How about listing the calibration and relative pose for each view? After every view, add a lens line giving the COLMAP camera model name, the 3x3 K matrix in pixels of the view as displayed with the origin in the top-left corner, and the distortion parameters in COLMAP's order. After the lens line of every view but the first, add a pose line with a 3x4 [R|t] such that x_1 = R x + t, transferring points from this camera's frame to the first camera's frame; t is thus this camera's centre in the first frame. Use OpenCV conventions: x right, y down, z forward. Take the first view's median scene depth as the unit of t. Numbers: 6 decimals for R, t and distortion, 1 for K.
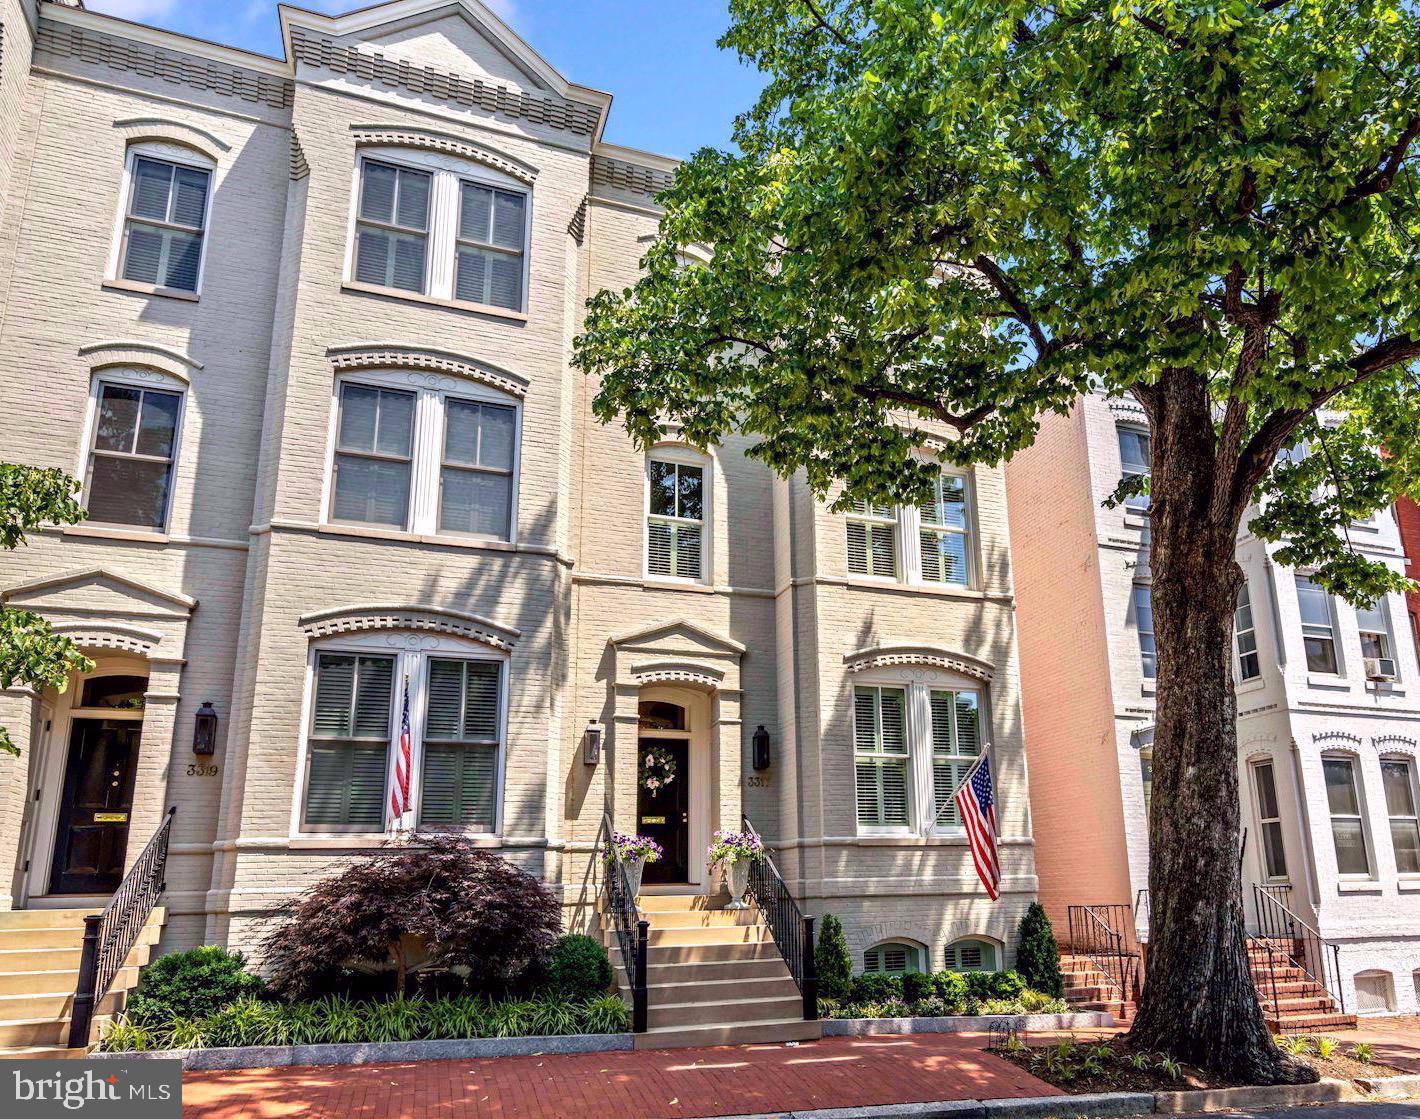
lens RADIAL K [[1107.6, 0, 710.9], [0, 1107.6, 560.0], [0, 0, 1]] dist [-0.002204, 0.001250]
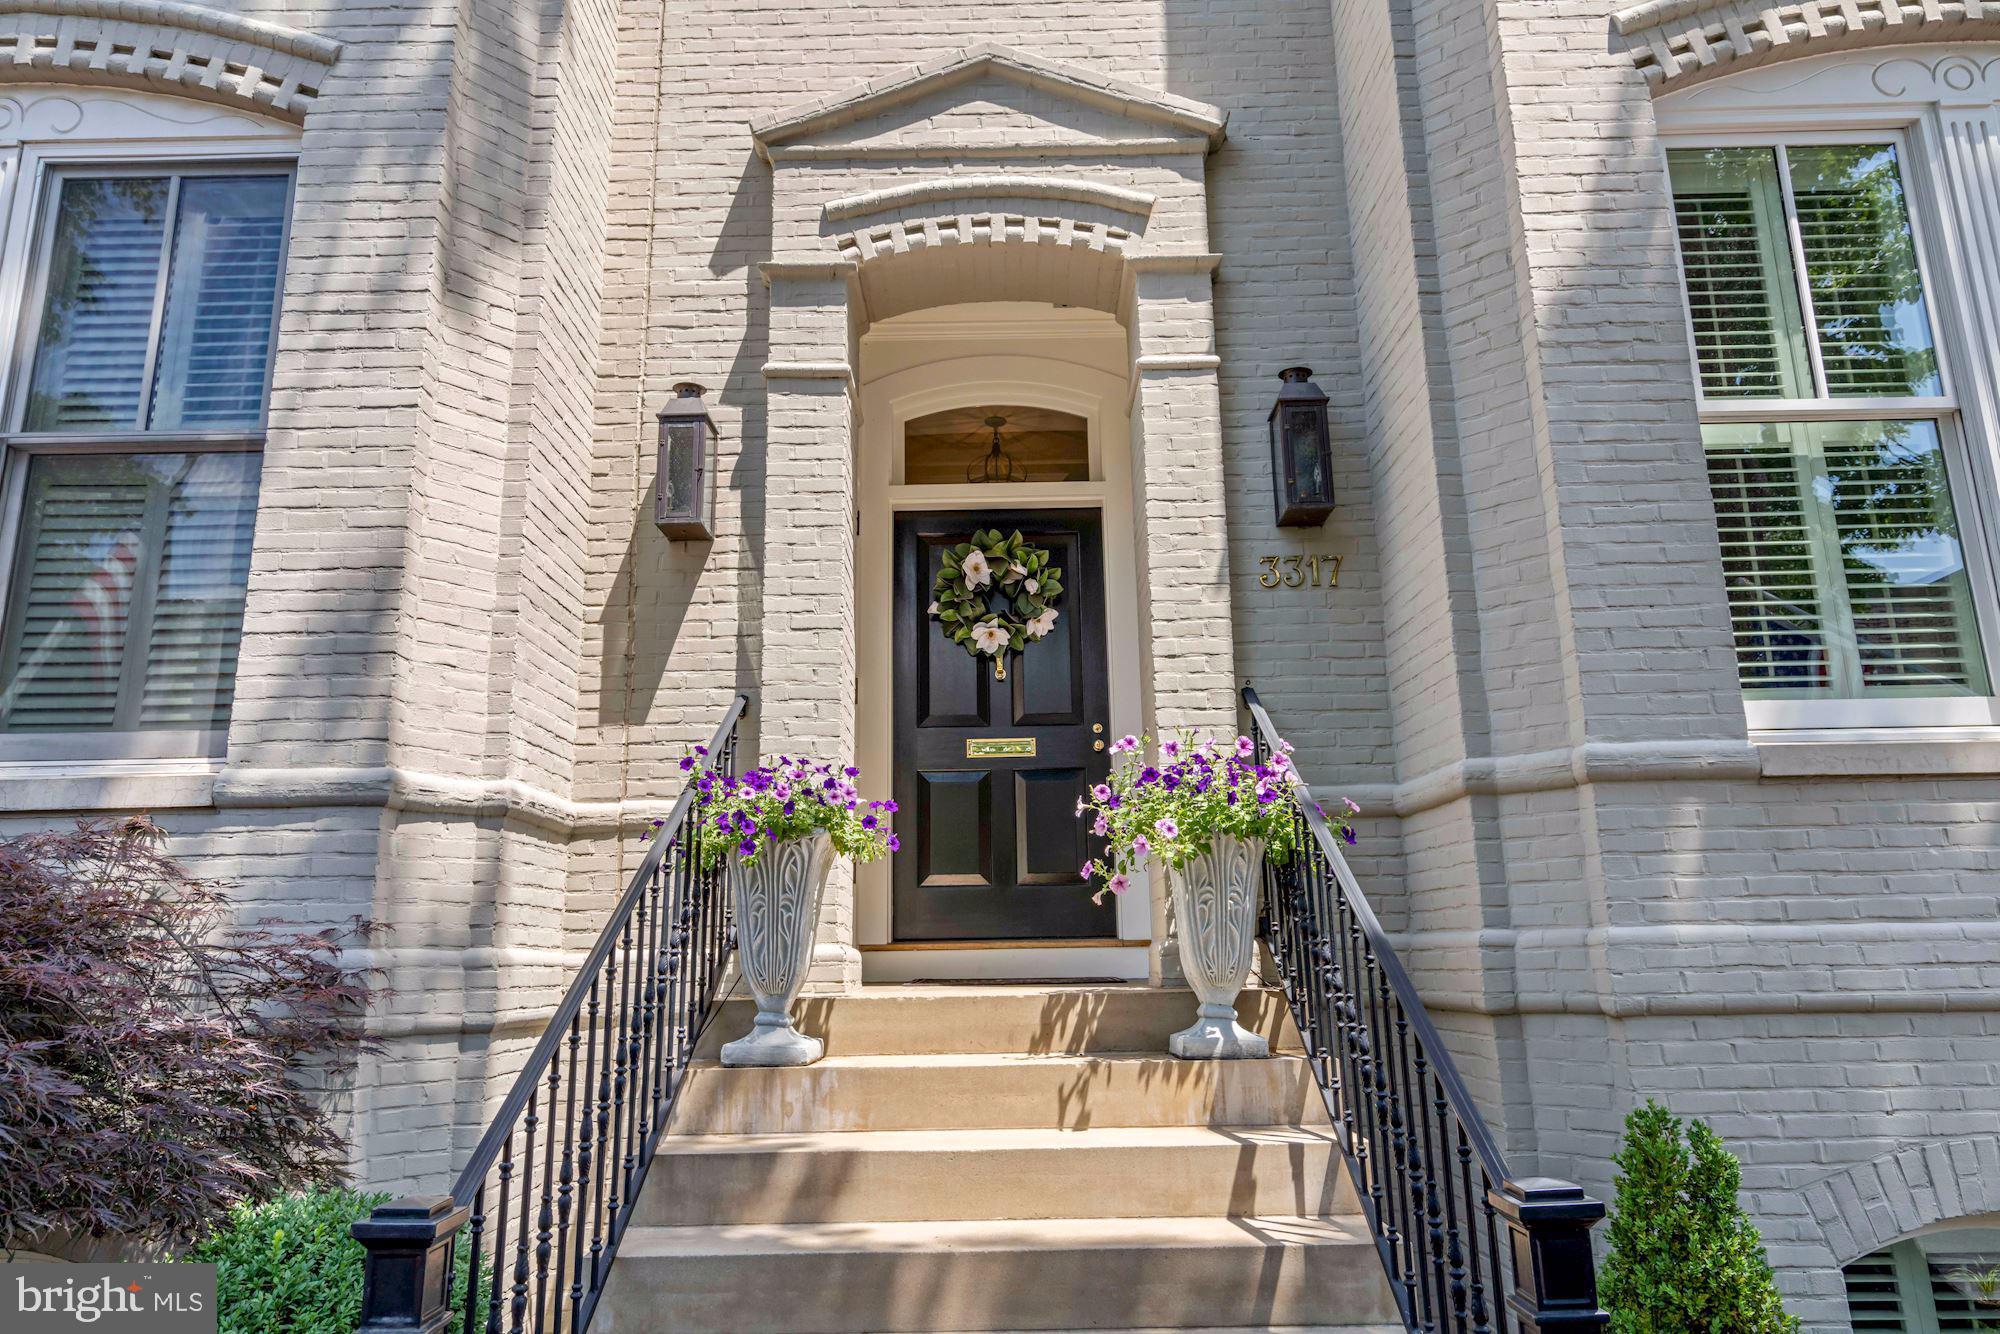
lens RADIAL K [[1264.0, 0, 983.3], [0, 1264.0, 601.3], [0, 0, 1]] dist [0.001811, 0.000633]
pose [[0.955665, -0.074633, -0.284839, 0.057940], [0.085328, 0.996031, 0.025308, 0.196763], [0.281820, -0.048491, 0.958241, 0.692863]]
